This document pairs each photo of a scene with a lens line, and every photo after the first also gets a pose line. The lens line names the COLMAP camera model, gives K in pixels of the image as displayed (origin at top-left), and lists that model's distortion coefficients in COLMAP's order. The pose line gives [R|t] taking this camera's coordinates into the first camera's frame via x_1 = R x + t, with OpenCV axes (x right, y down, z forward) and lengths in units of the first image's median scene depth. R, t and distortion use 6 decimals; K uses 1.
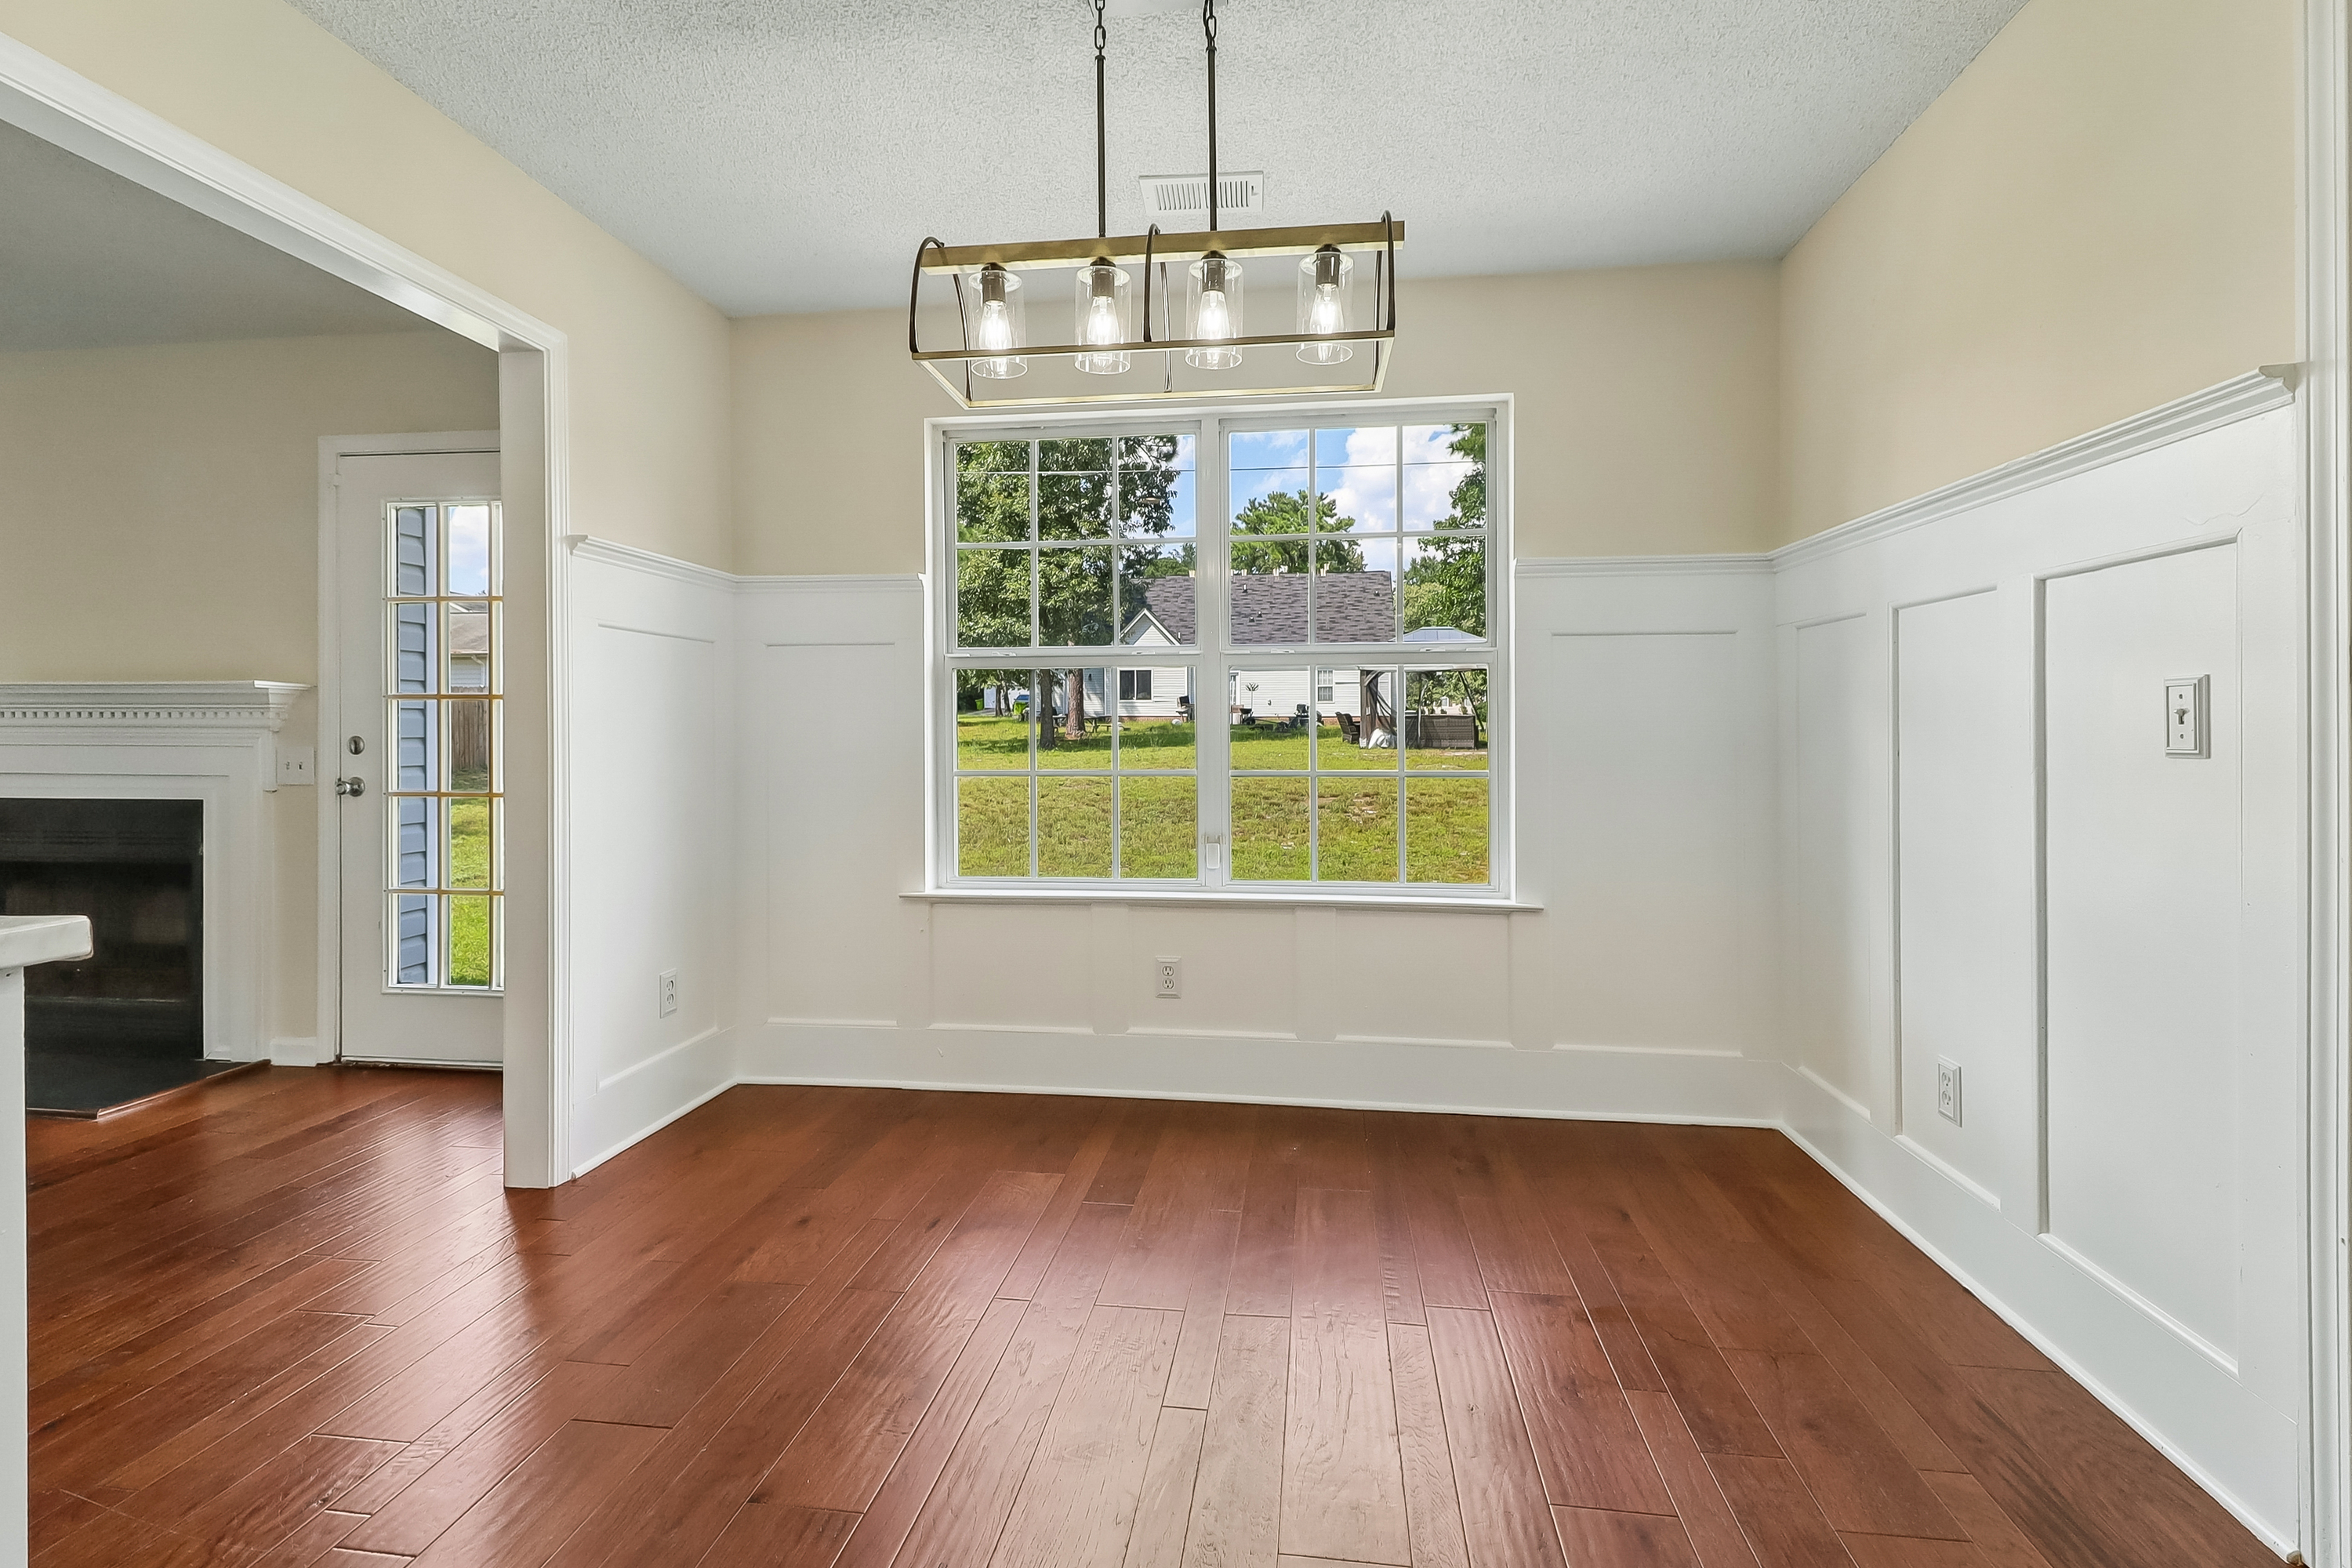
lens RADIAL K [[1108.6, 0, 1185.2], [0, 1108.6, 745.8], [0, 0, 1]] dist [0.019830, -0.000706]
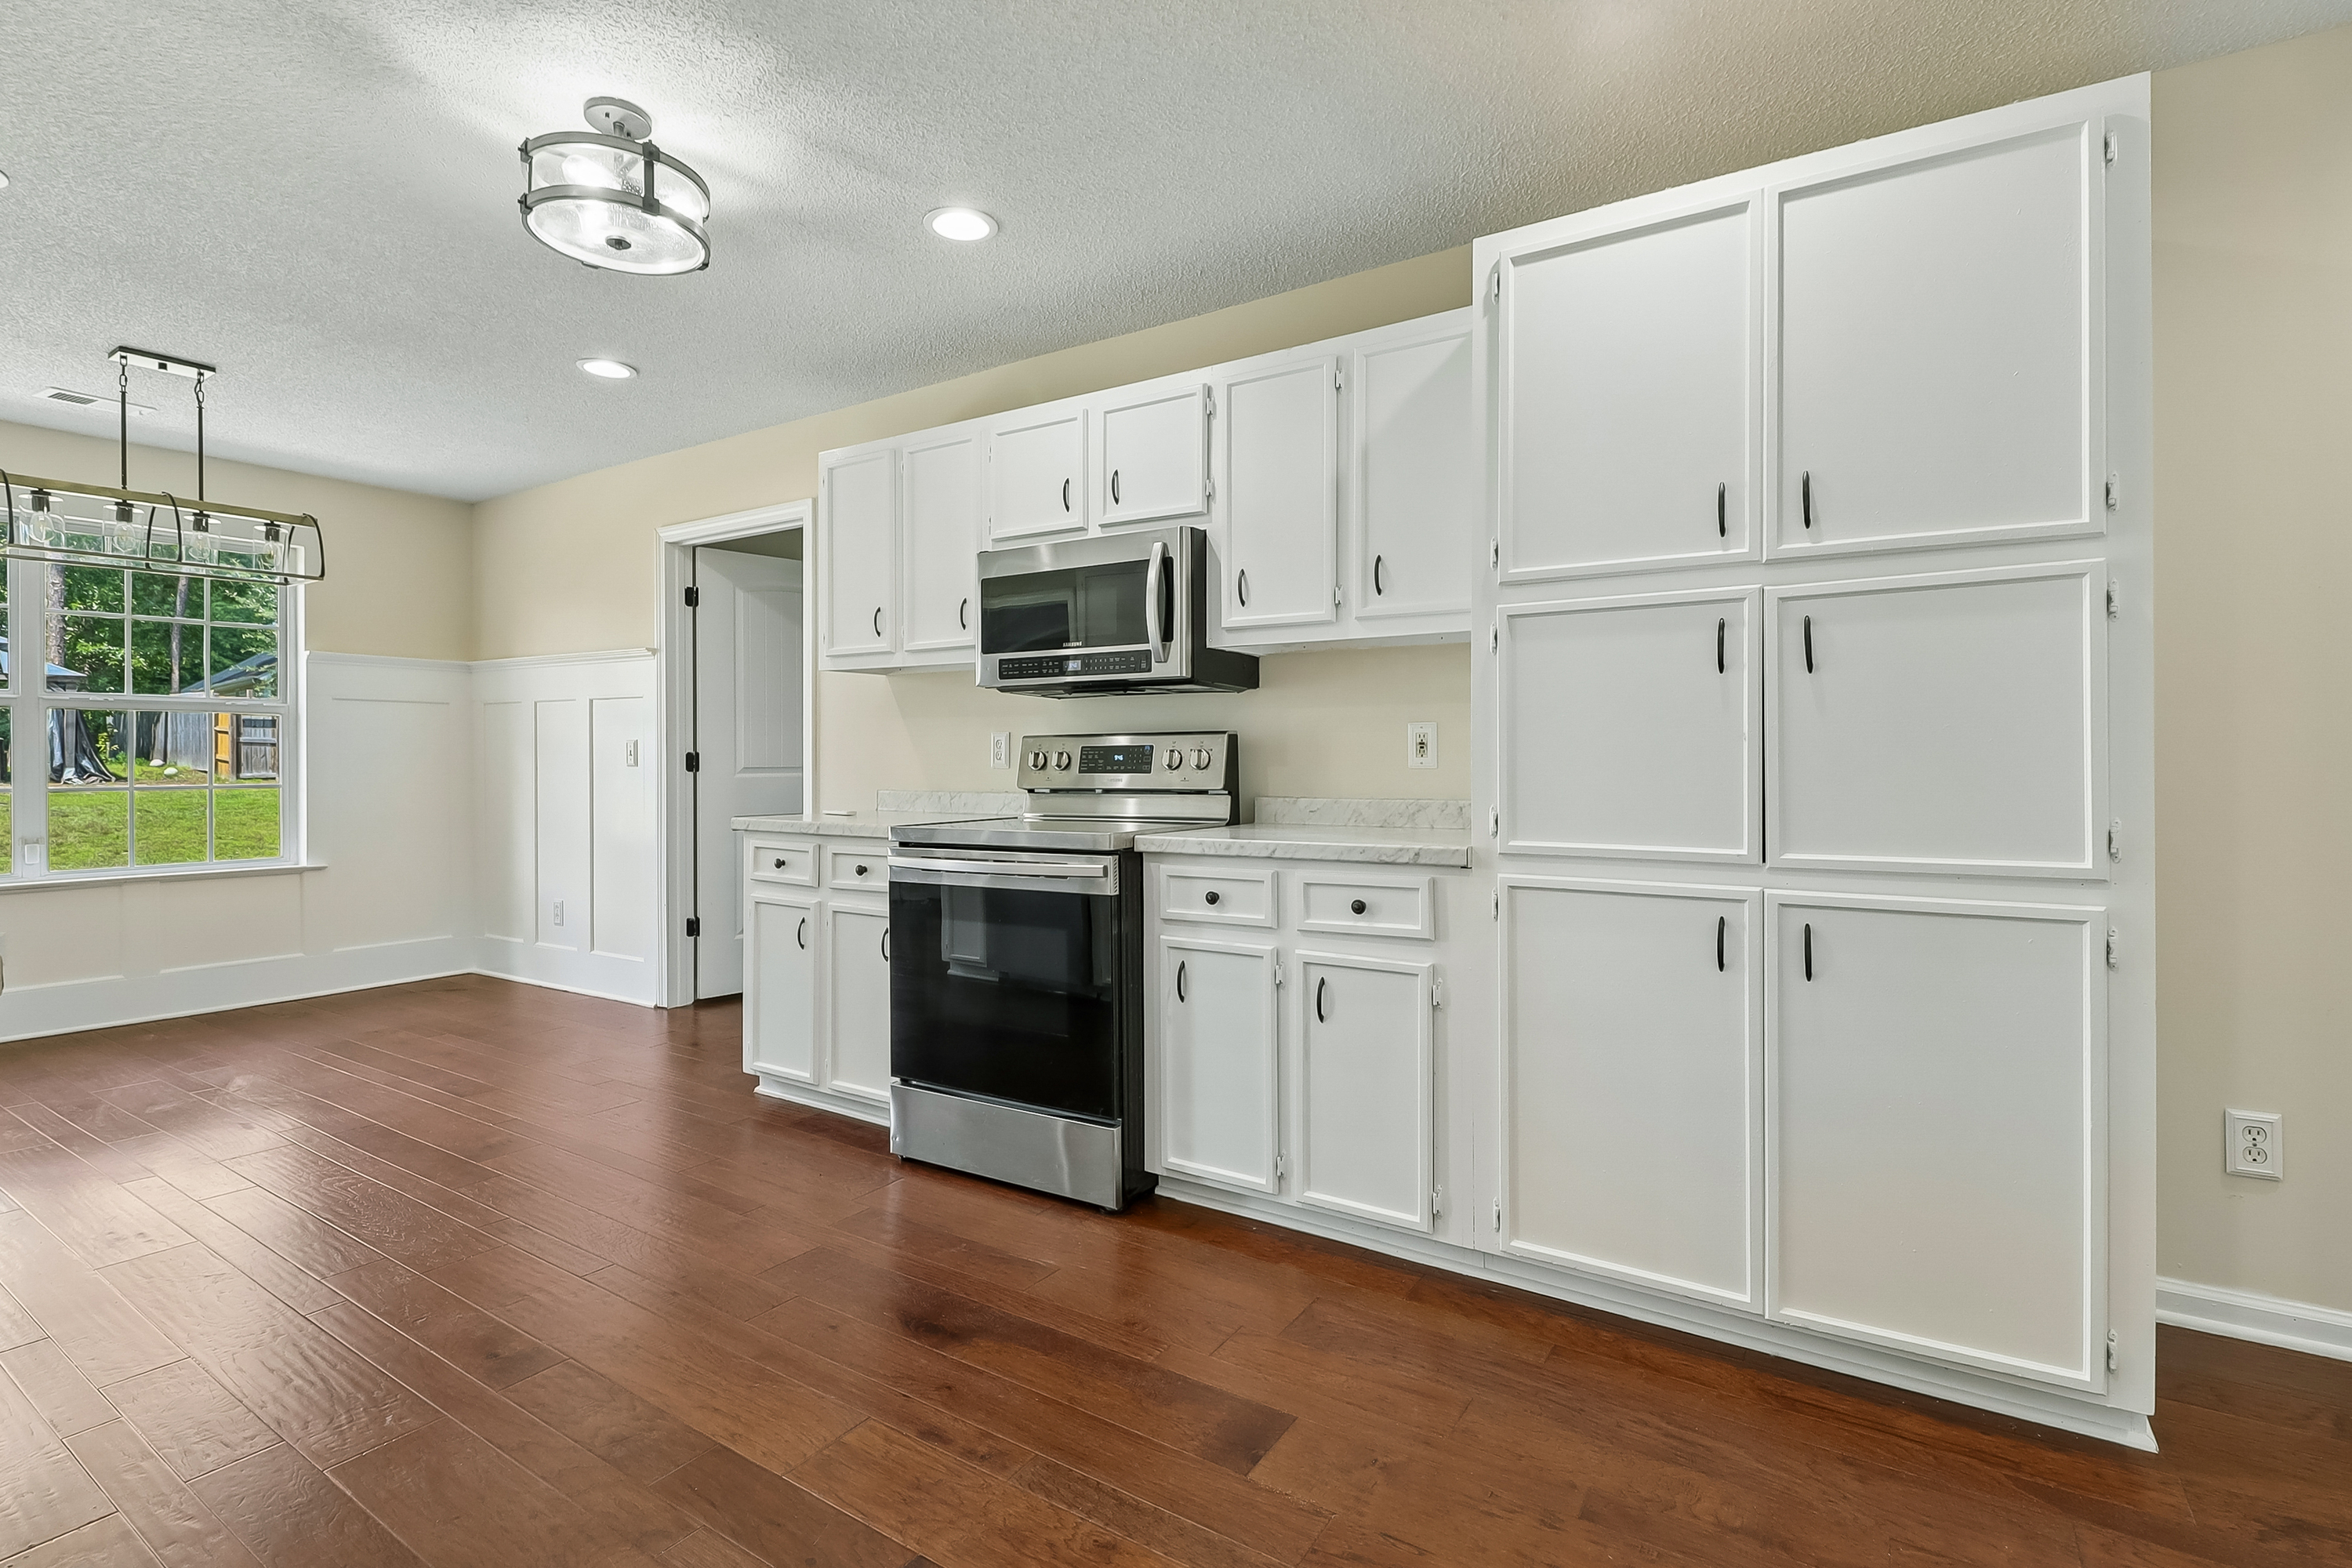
lens RADIAL K [[1095.7, 0, 1188.4], [0, 1095.7, 752.0], [0, 0, 1]] dist [-0.001591, -0.001195]
pose [[0.436270, 0.007698, 0.899783, -0.537745], [0.011860, 0.999827, -0.014305, 0.015928], [-0.899738, 0.016912, 0.436104, -0.793881]]
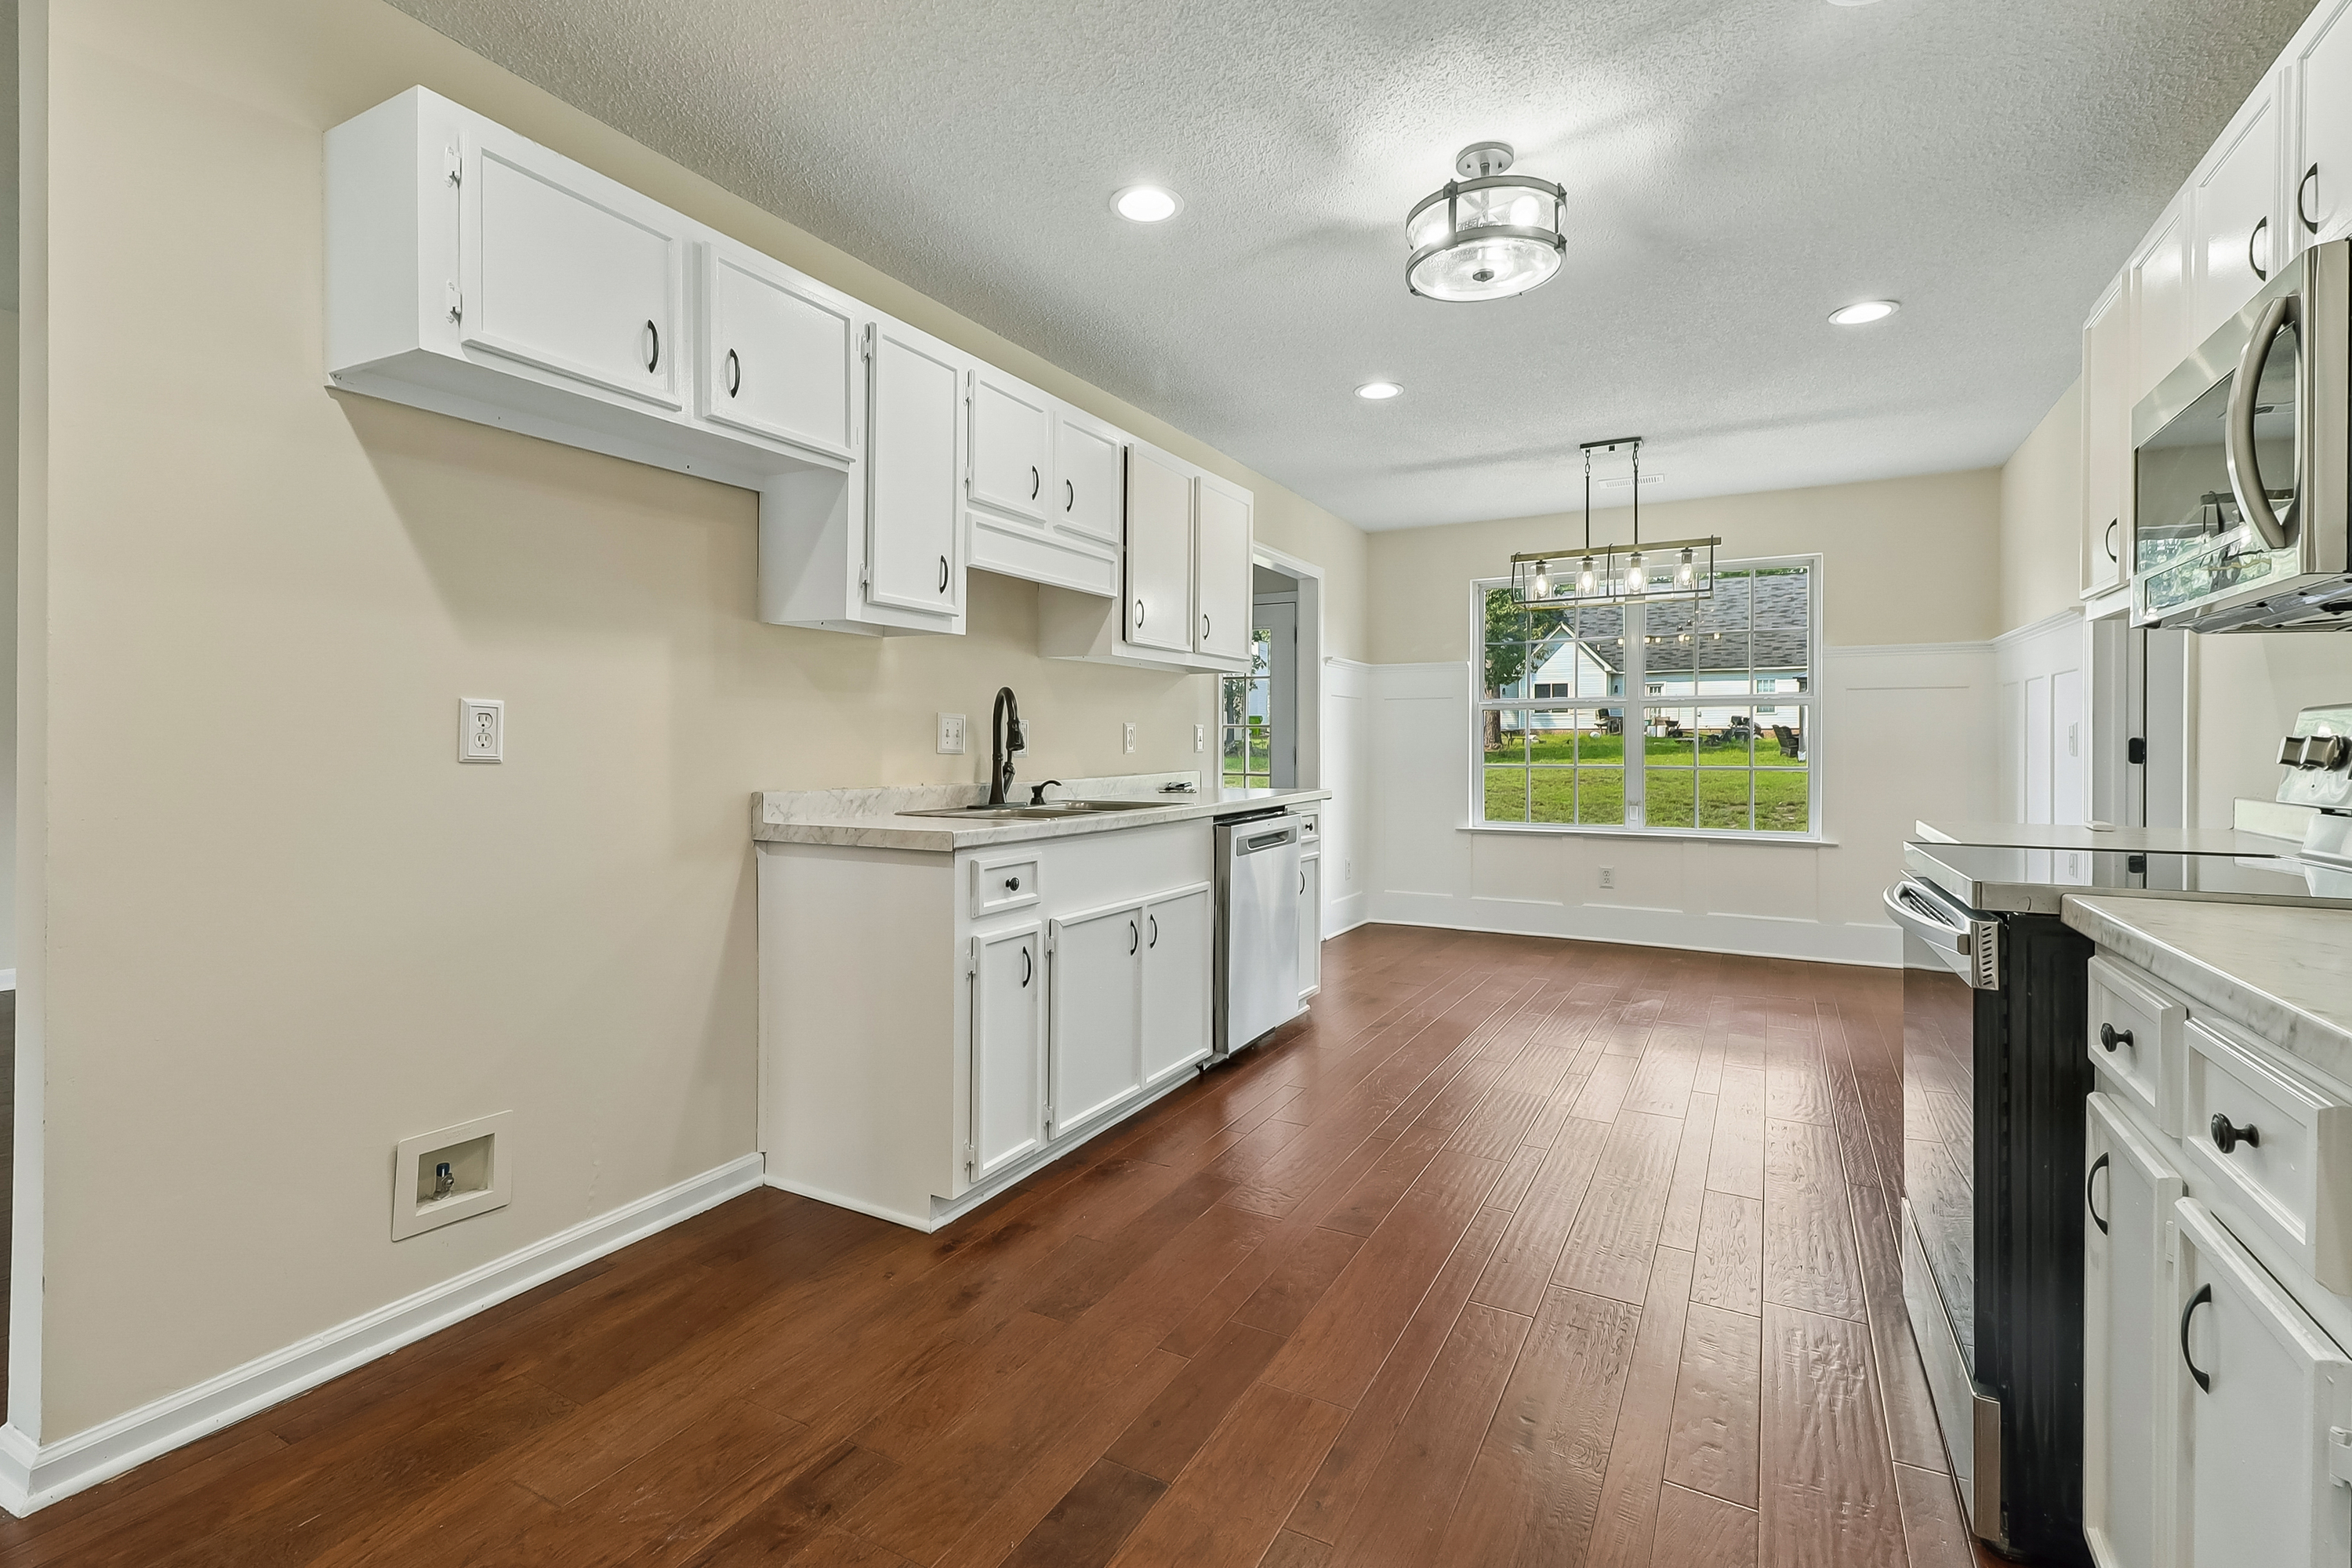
lens RADIAL K [[1057.9, 0, 1146.7], [0, 1057.9, 759.0], [0, 0, 1]] dist [-0.000405, -0.000372]
pose [[0.918252, 0.008567, -0.395904, -0.022172], [-0.007927, 0.999963, 0.003252, 0.013126], [0.395917, 0.000152, 0.918286, -0.926251]]
